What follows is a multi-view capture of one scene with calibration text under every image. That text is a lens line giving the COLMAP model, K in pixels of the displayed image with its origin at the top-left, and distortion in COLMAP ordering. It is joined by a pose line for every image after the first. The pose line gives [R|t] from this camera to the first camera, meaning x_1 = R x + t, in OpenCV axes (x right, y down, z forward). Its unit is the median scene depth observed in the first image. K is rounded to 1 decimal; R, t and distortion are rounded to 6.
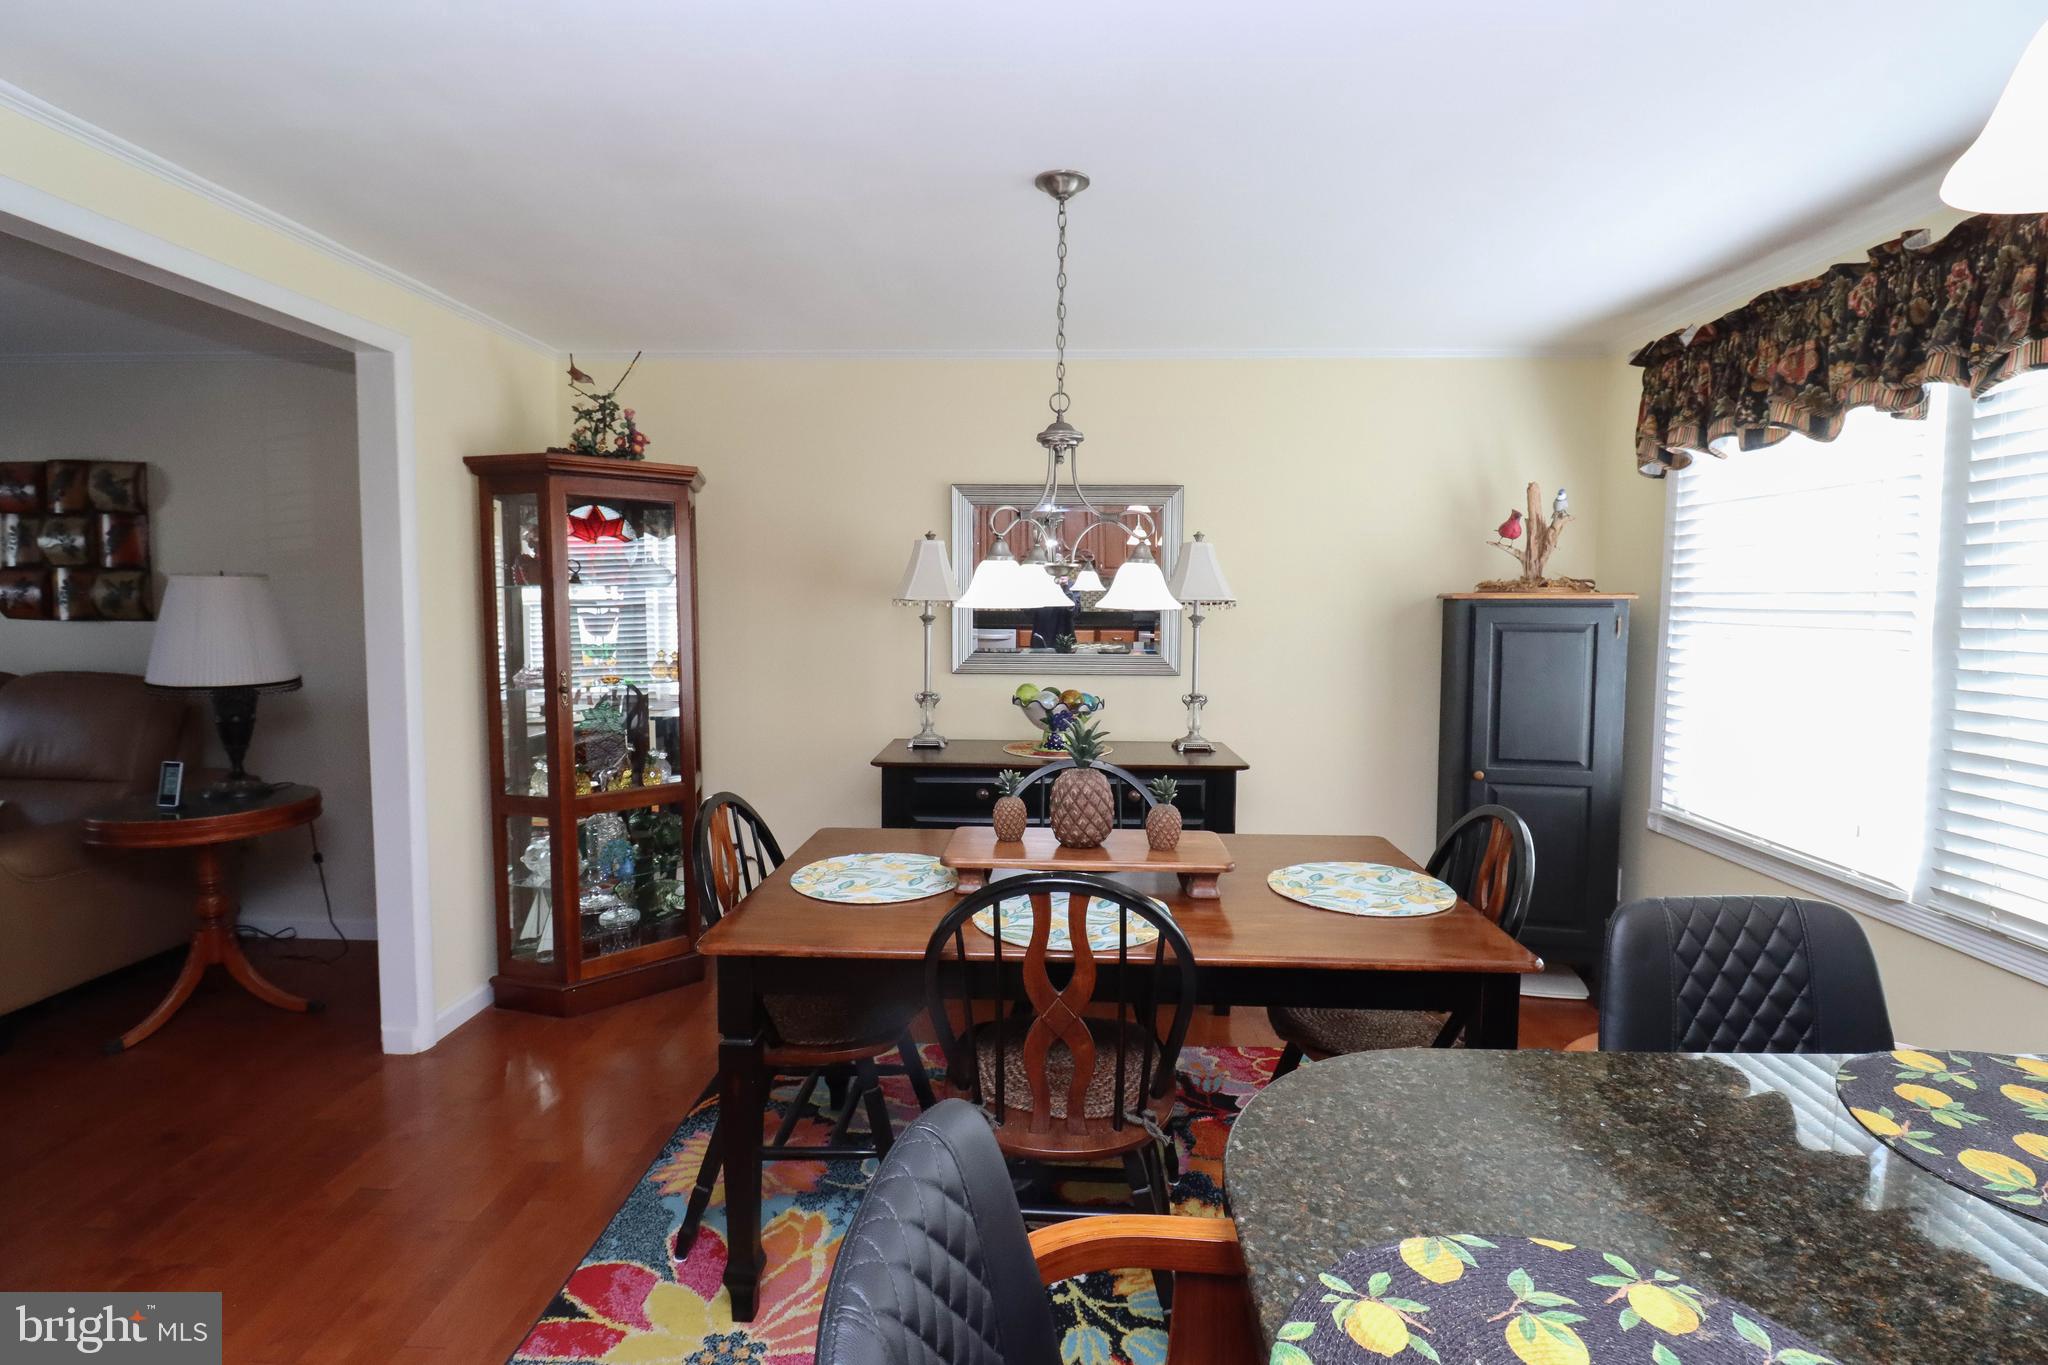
lens RADIAL K [[972.0, 0, 1017.1], [0, 972.0, 670.4], [0, 0, 1]] dist [0.003406, -0.009614]
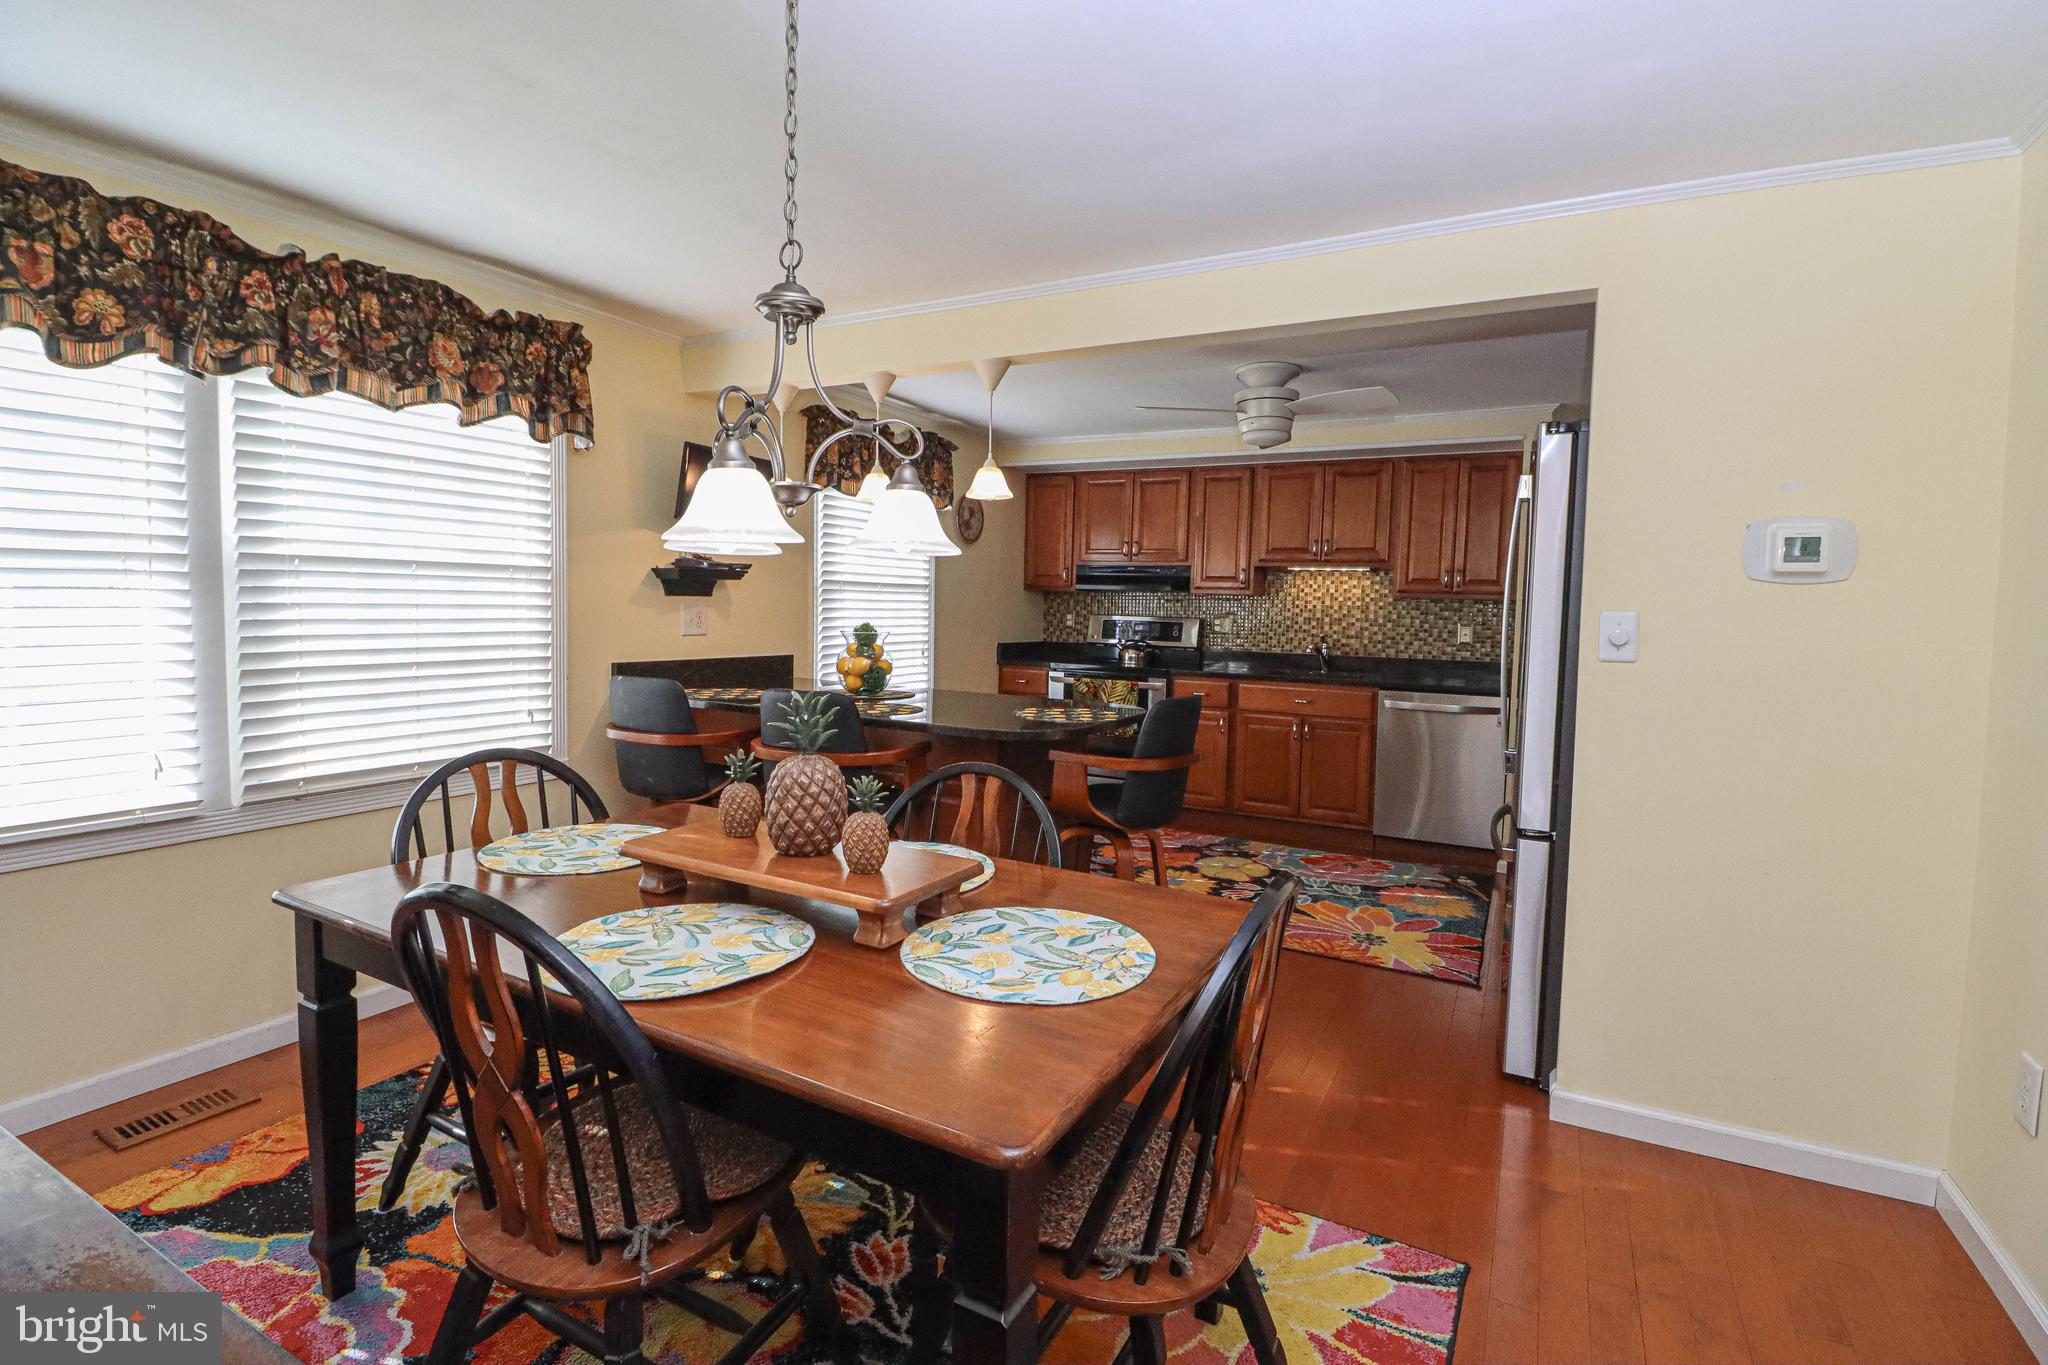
lens RADIAL K [[972.0, 0, 1017.1], [0, 972.0, 670.4], [0, 0, 1]] dist [0.003406, -0.009614]
pose [[-0.896512, -0.054710, 0.439629, -0.280177], [0.010539, 0.989431, 0.144623, -0.052842], [-0.442895, 0.134289, -0.886460, 1.044347]]
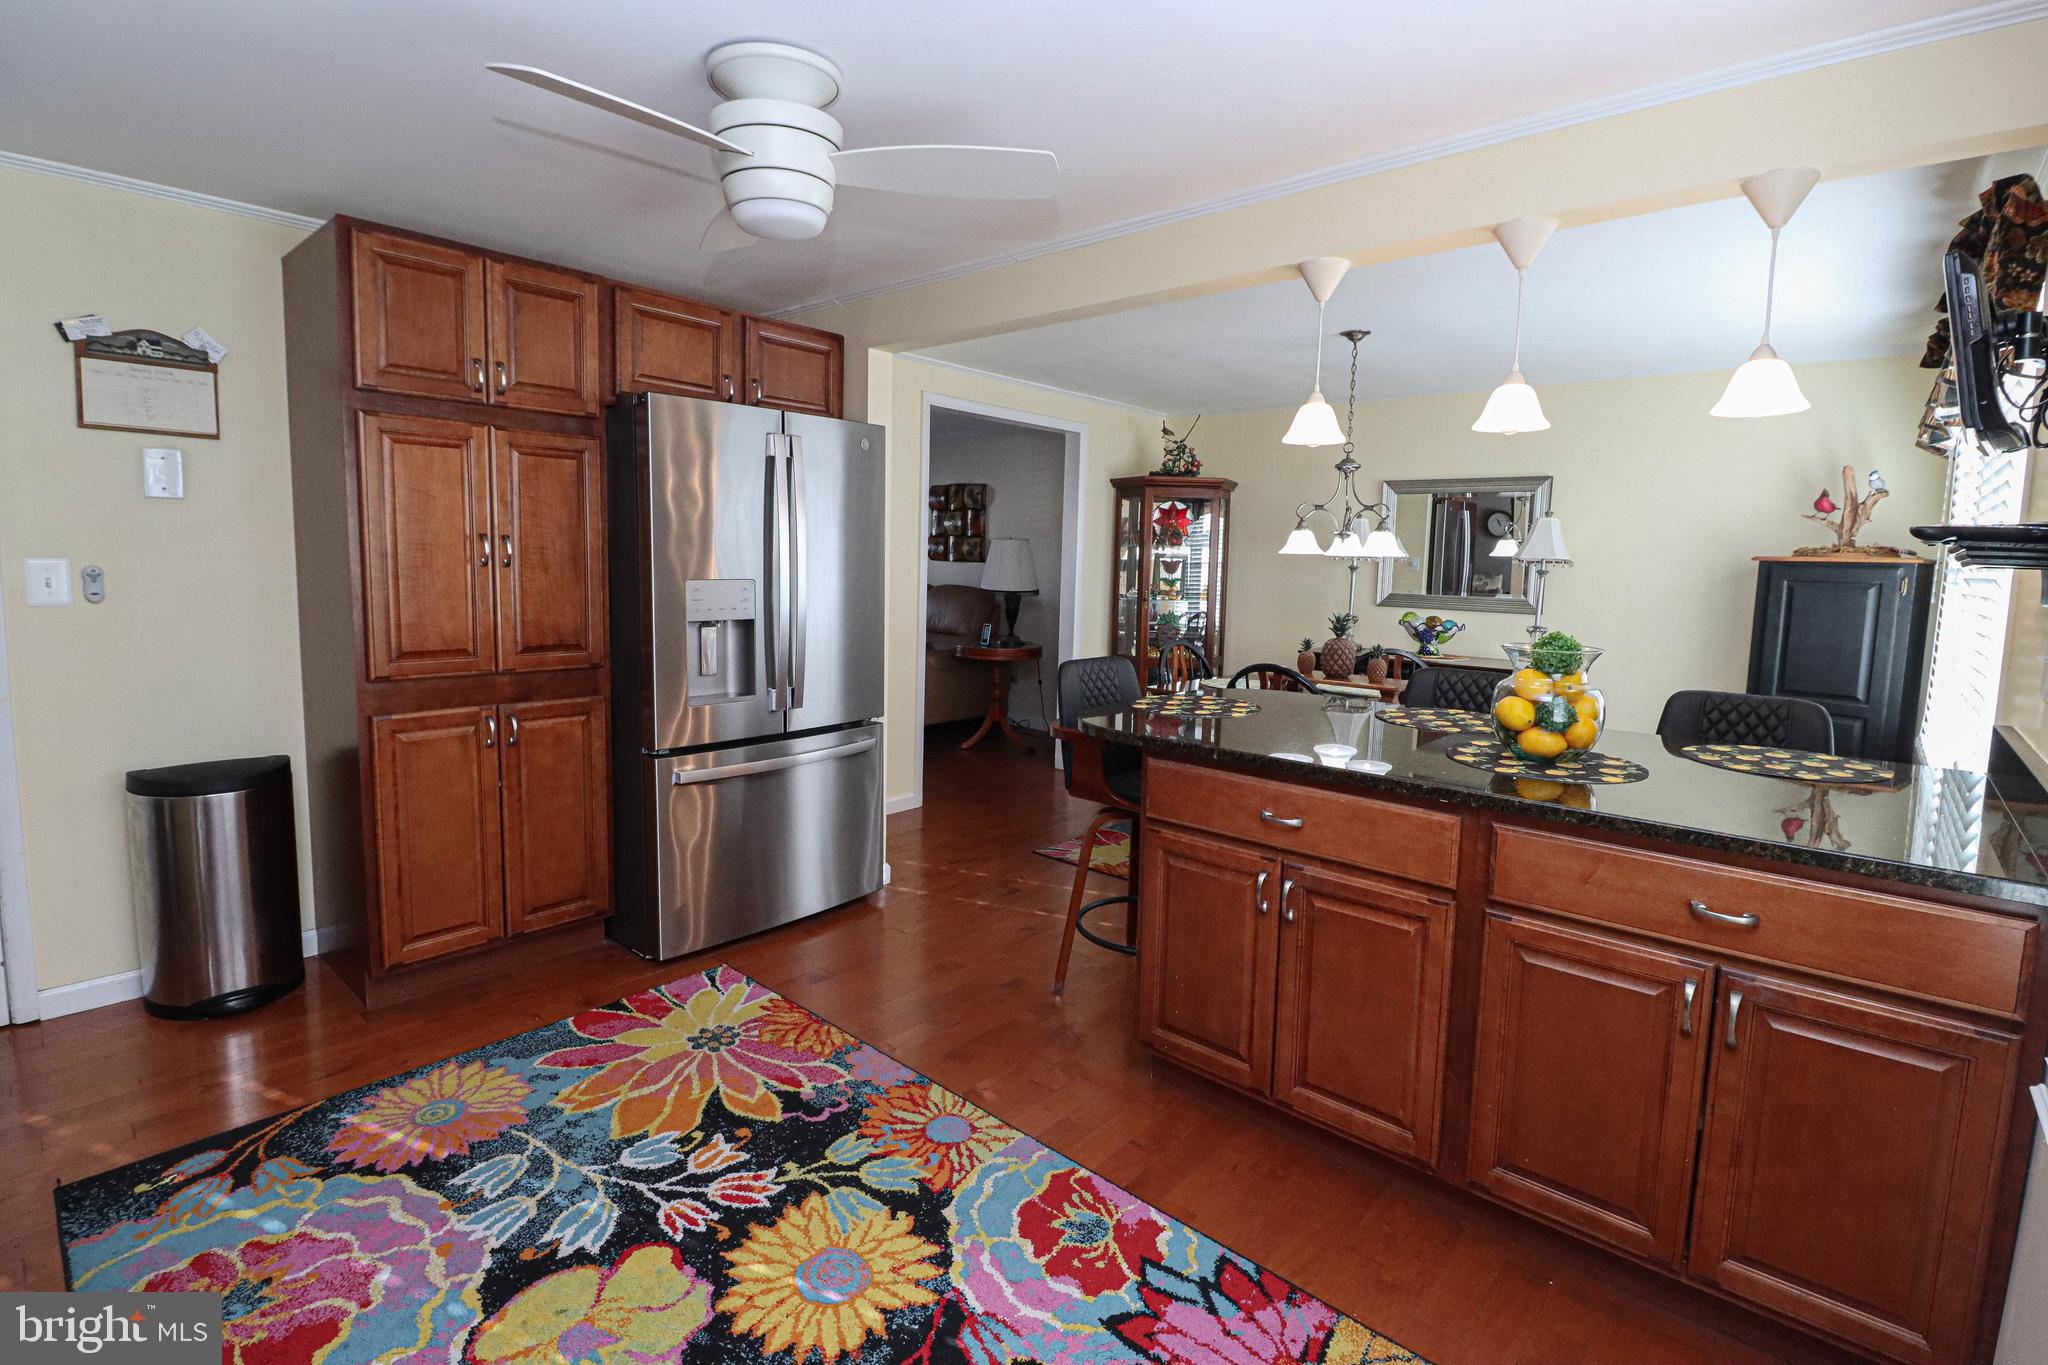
lens RADIAL K [[940.8, 0, 1026.2], [0, 940.8, 653.6], [0, 0, 1]] dist [0.001322, -0.012385]
pose [[0.778362, 0.078102, -0.622939, 0.487186], [-0.070651, 0.996826, 0.036700, 0.070924], [0.623828, 0.015445, 0.781409, -0.560364]]
